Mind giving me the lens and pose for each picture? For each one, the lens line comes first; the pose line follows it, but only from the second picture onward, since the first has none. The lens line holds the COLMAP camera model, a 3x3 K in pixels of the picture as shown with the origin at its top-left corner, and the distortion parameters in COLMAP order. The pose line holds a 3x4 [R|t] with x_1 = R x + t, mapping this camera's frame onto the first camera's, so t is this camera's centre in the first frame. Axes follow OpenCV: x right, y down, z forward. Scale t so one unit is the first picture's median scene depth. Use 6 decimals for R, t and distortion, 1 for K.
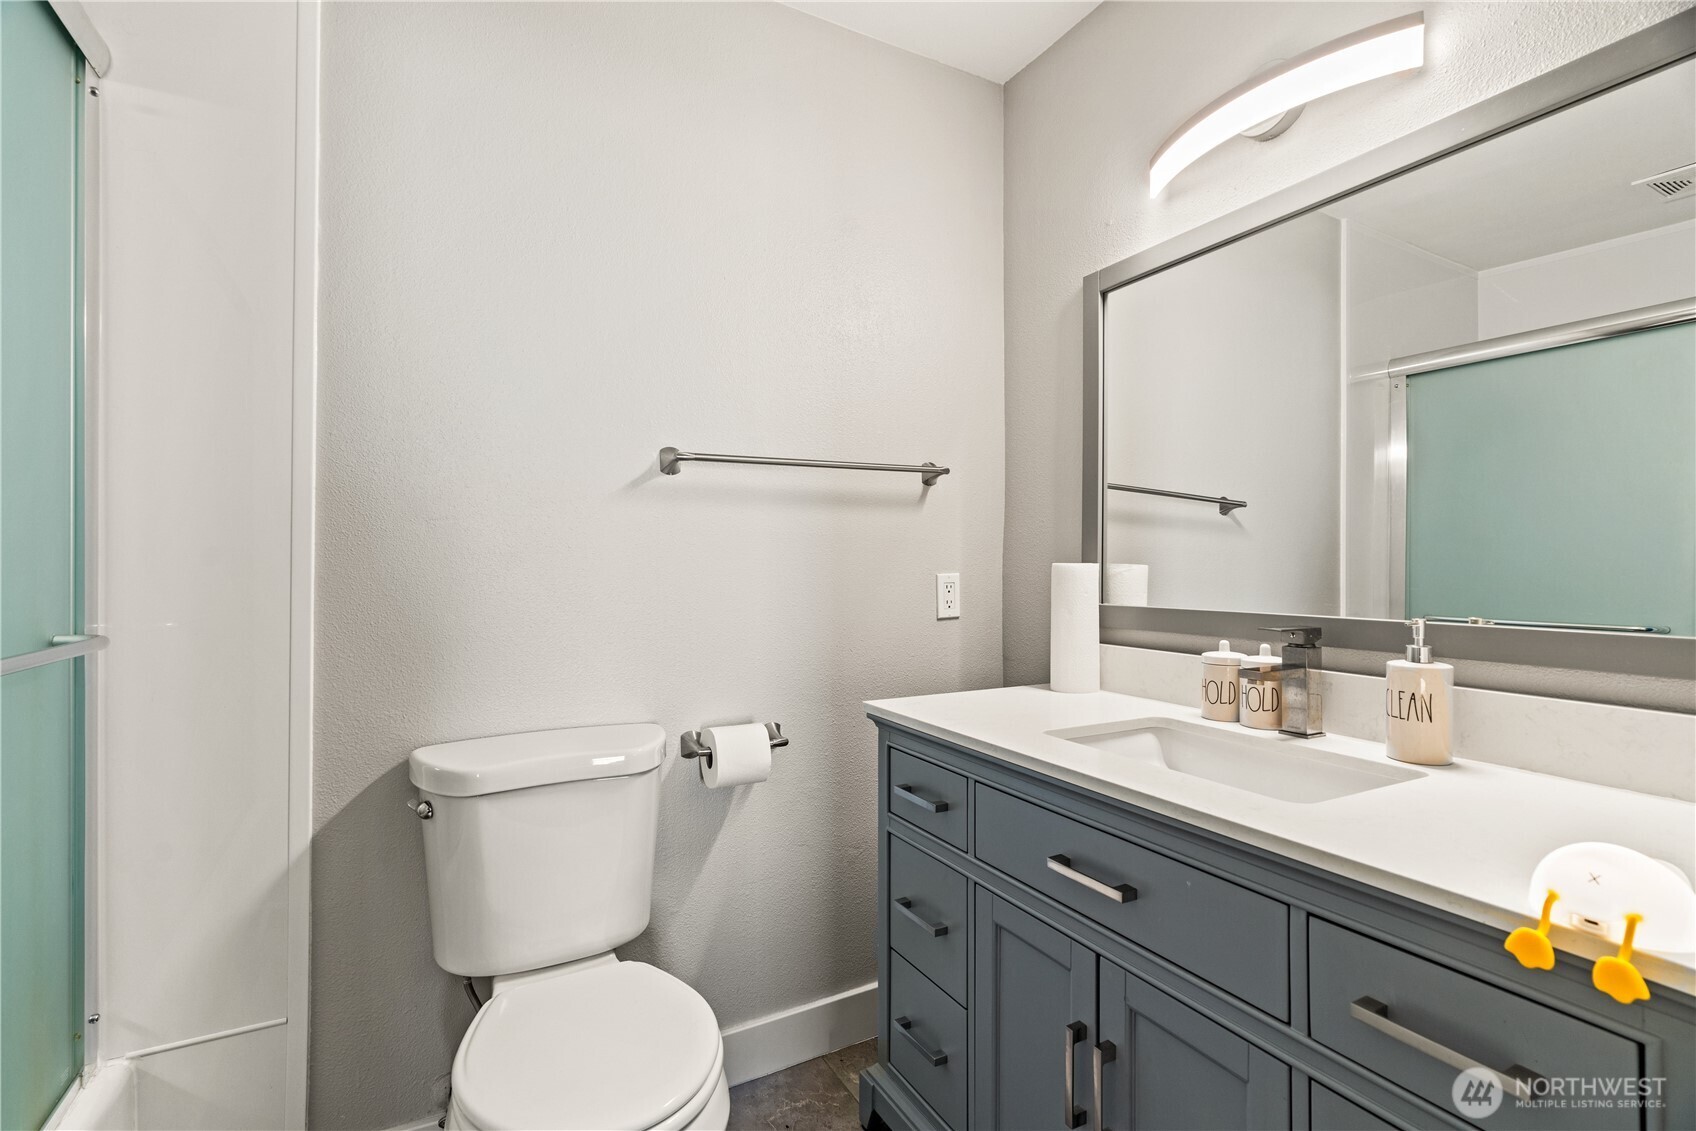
lens RADIAL K [[770.5, 0, 850.5], [0, 770.5, 565.6], [0, 0, 1]] dist [-0.014109, 0.005913]
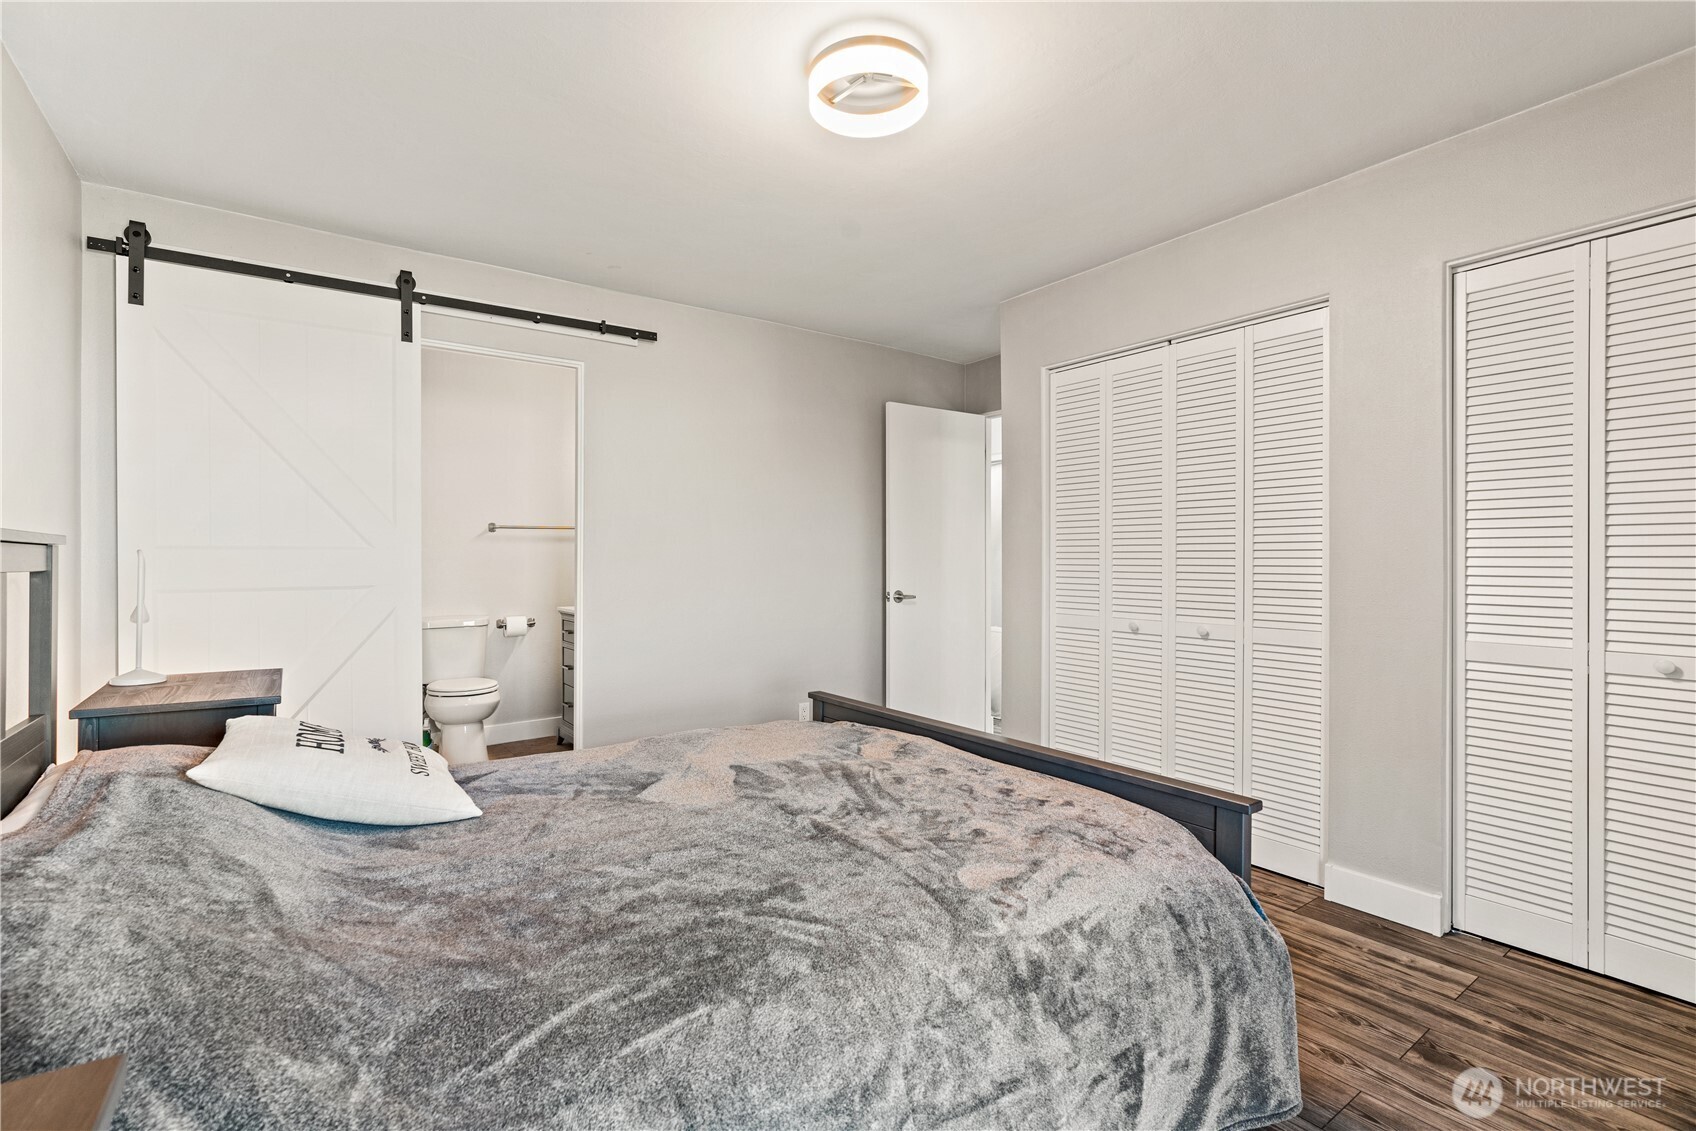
lens RADIAL K [[770.5, 0, 847.4], [0, 770.5, 563.0], [0, 0, 1]] dist [-0.014109, 0.005913]
pose [[0.991686, -0.000108, 0.128682, 0.848740], [0.000490, 0.999996, -0.002933, 0.011062], [-0.128682, 0.002971, 0.991682, -2.418364]]
